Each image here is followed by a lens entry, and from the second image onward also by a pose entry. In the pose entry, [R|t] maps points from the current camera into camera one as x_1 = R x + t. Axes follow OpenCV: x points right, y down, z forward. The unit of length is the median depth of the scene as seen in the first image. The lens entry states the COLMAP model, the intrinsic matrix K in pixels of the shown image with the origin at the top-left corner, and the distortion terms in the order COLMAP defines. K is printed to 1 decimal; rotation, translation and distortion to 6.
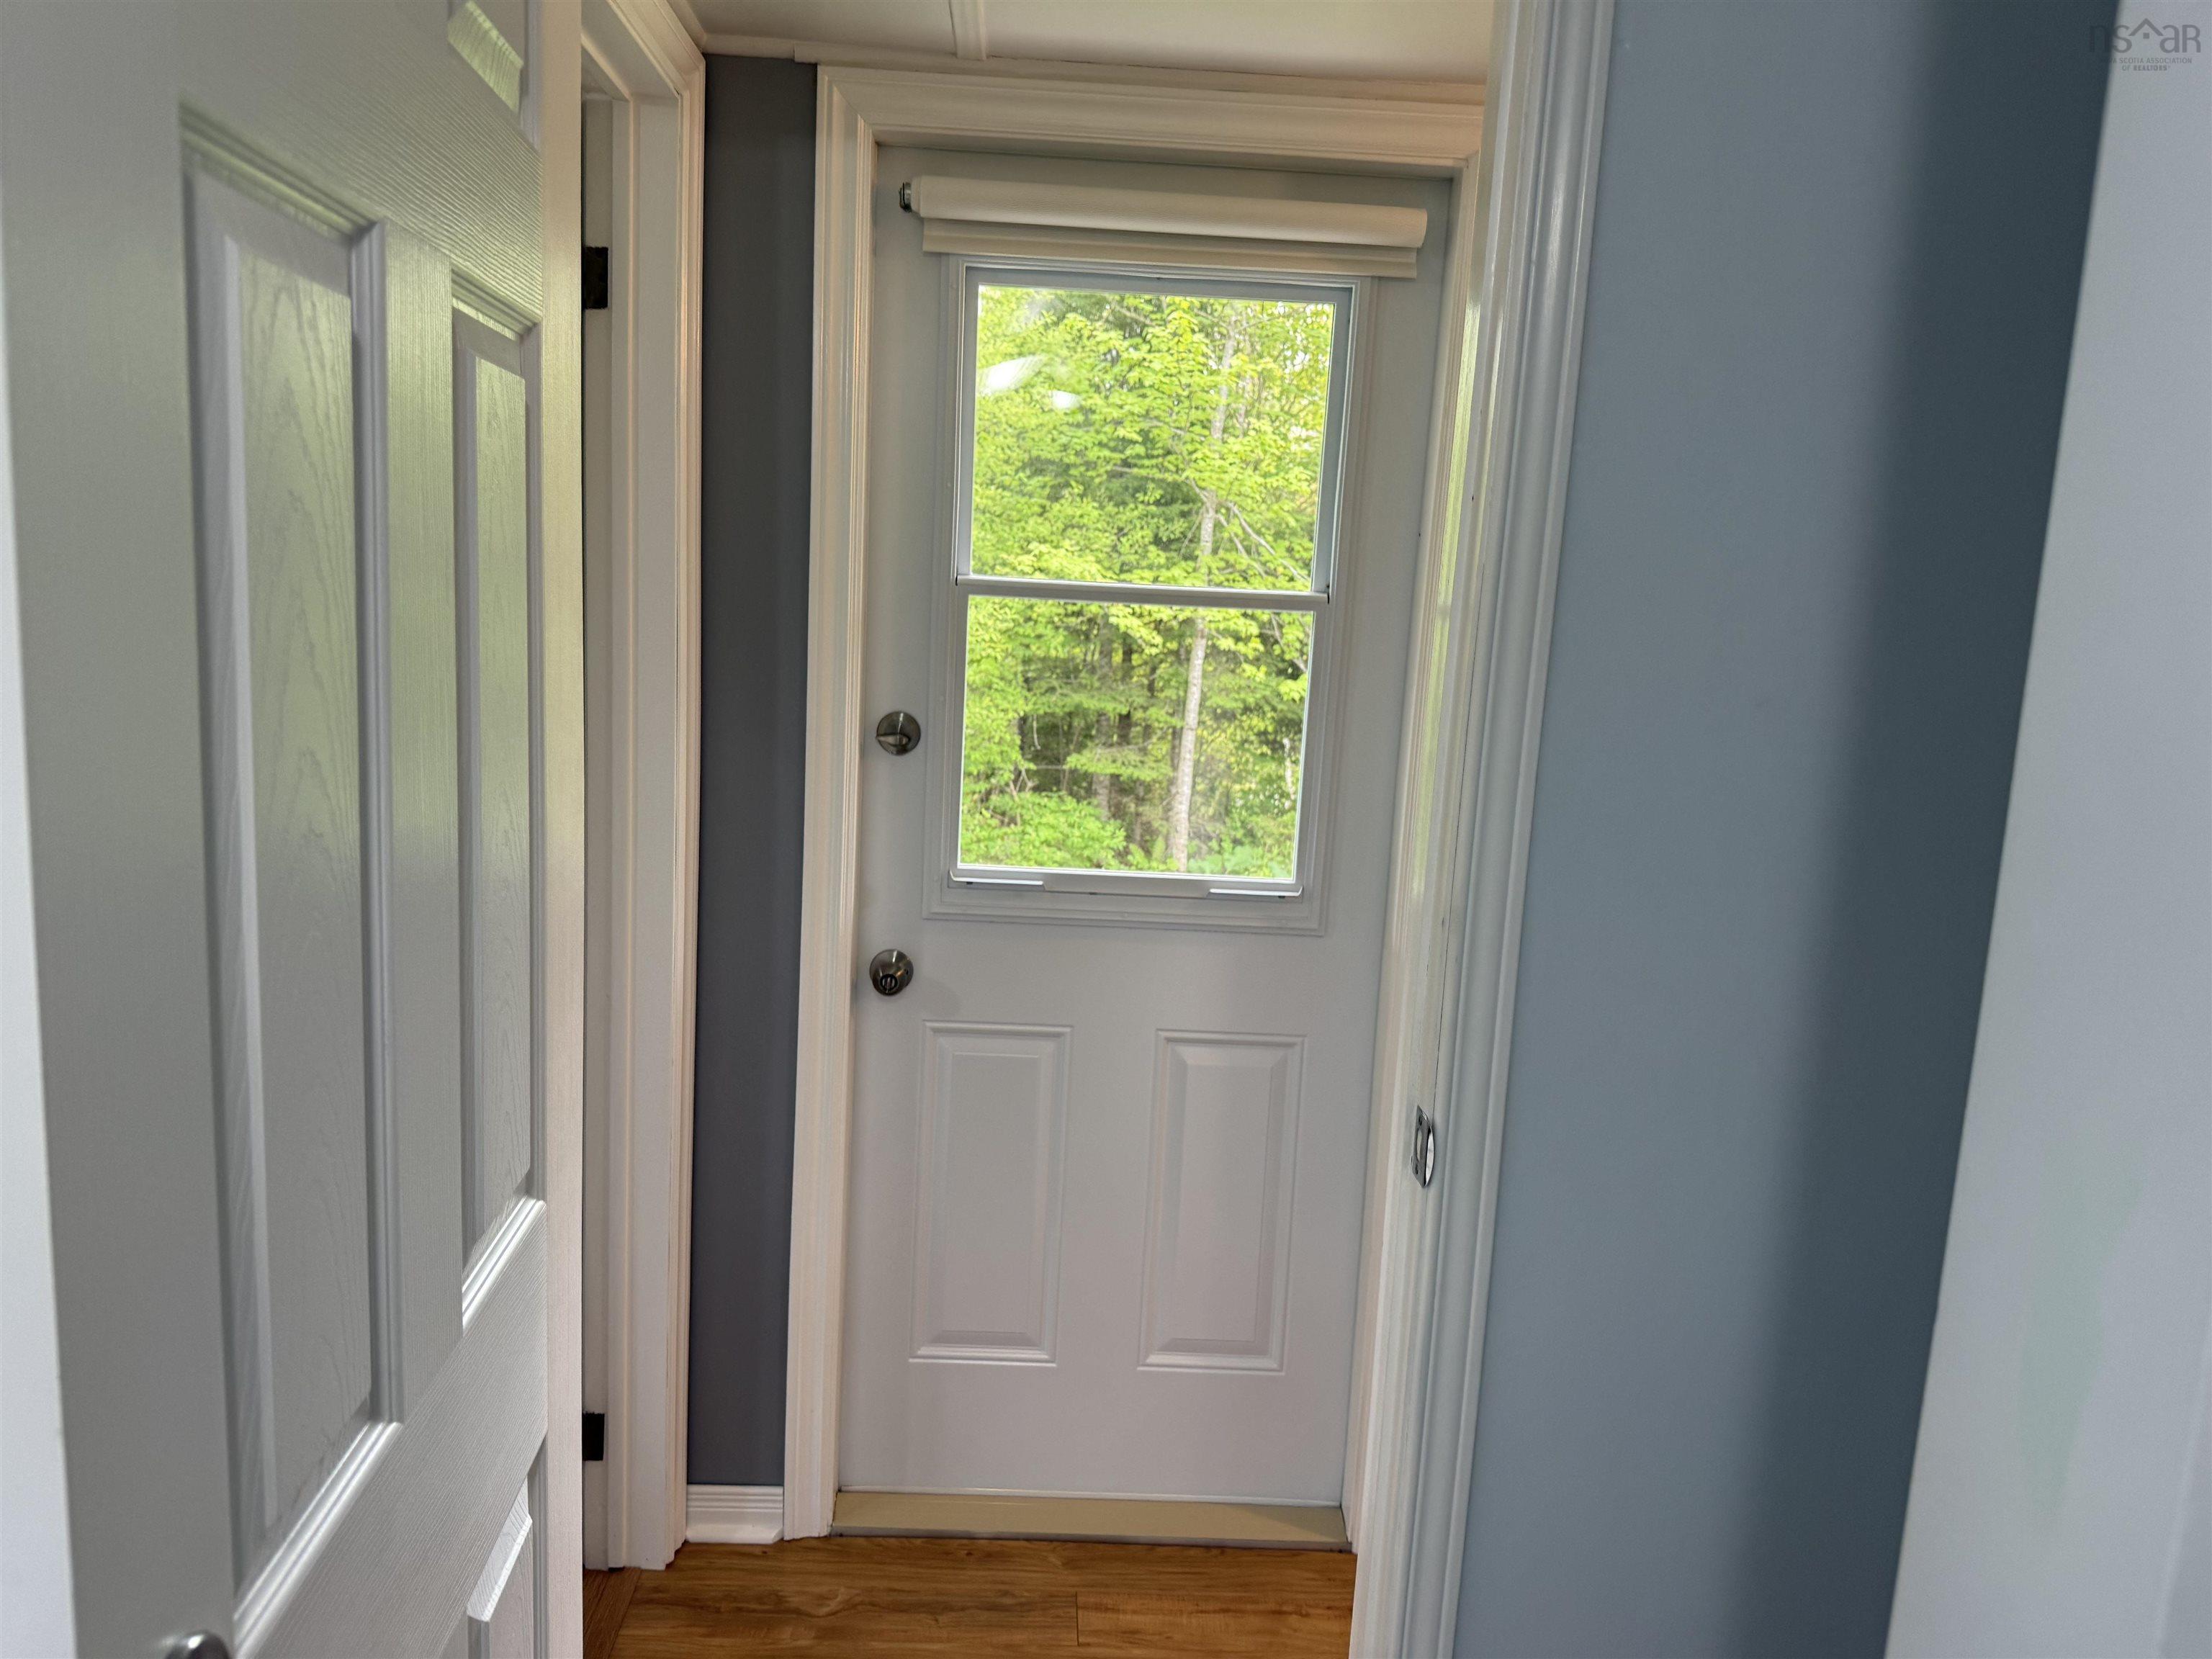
lens RADIAL K [[1548.5, 0, 1105.6], [0, 1548.5, 835.9], [0, 0, 1]] dist [0.031276, -0.041392]
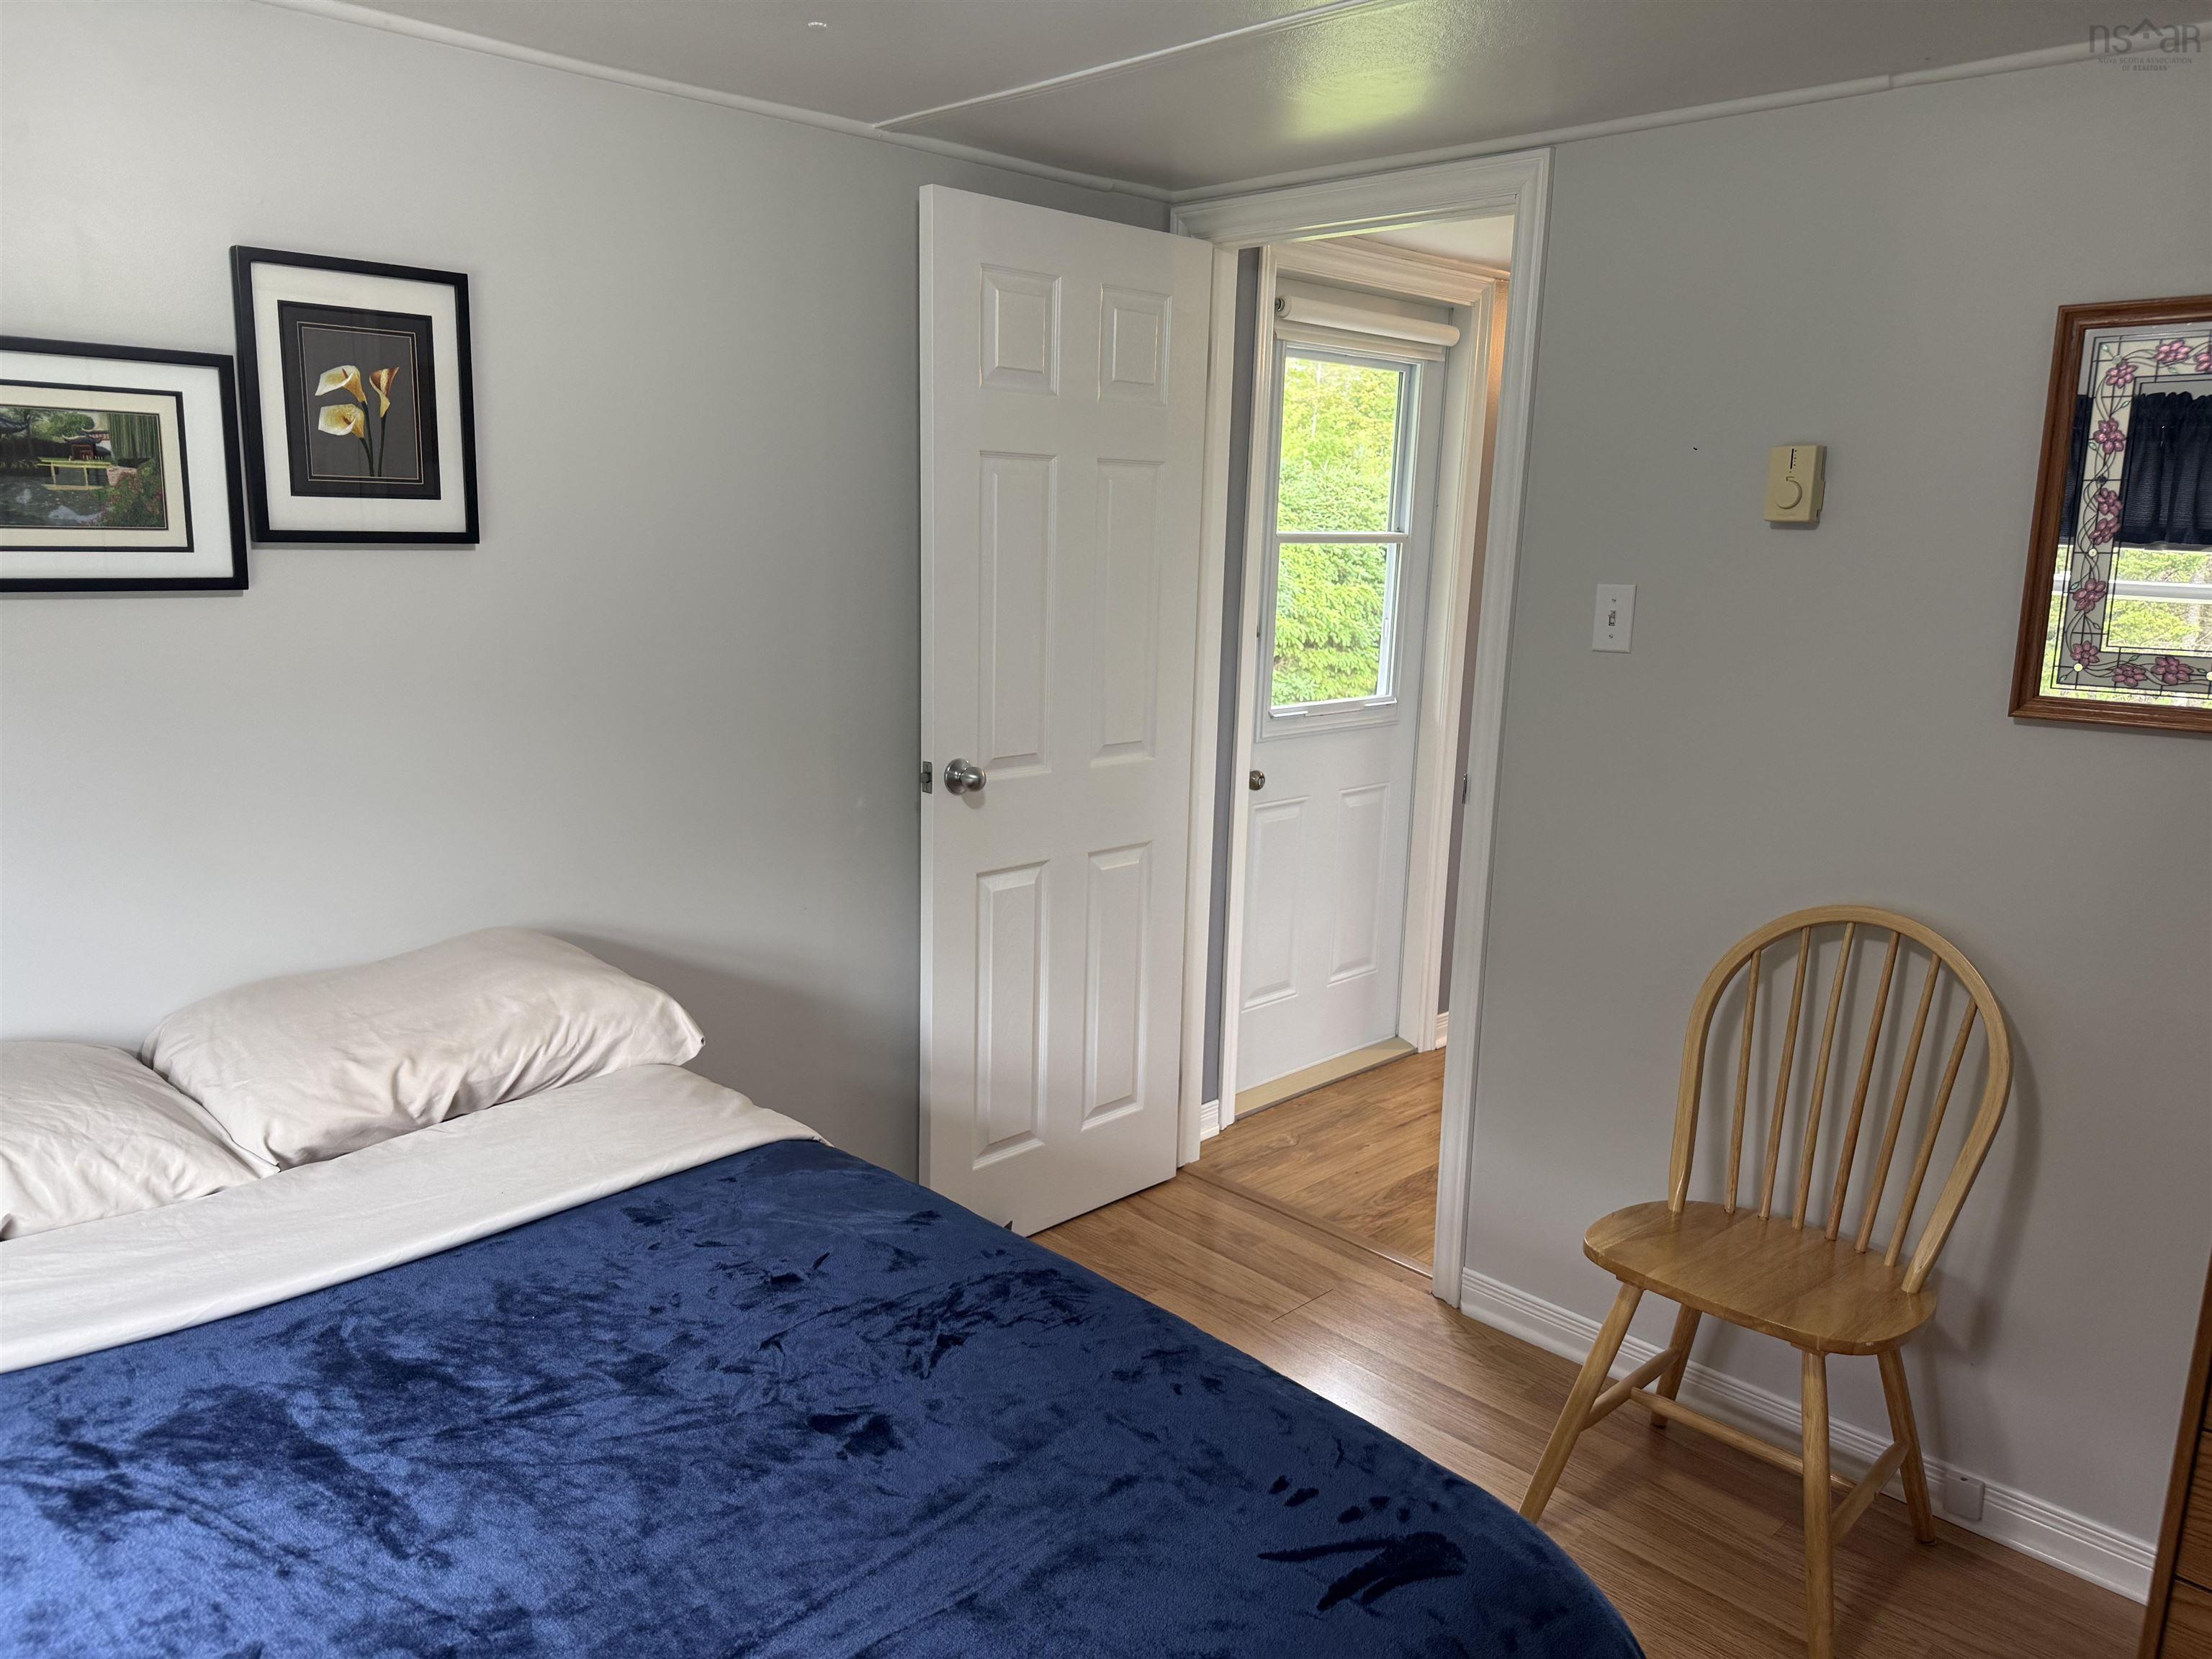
lens RADIAL K [[1548.5, 0, 1101.0], [0, 1548.5, 827.3], [0, 0, 1]] dist [0.031276, -0.041392]
pose [[0.729913, -0.163875, 0.663606, -1.362753], [0.102141, 0.986085, 0.131163, -0.090941], [-0.675866, -0.027956, 0.736494, -0.108204]]
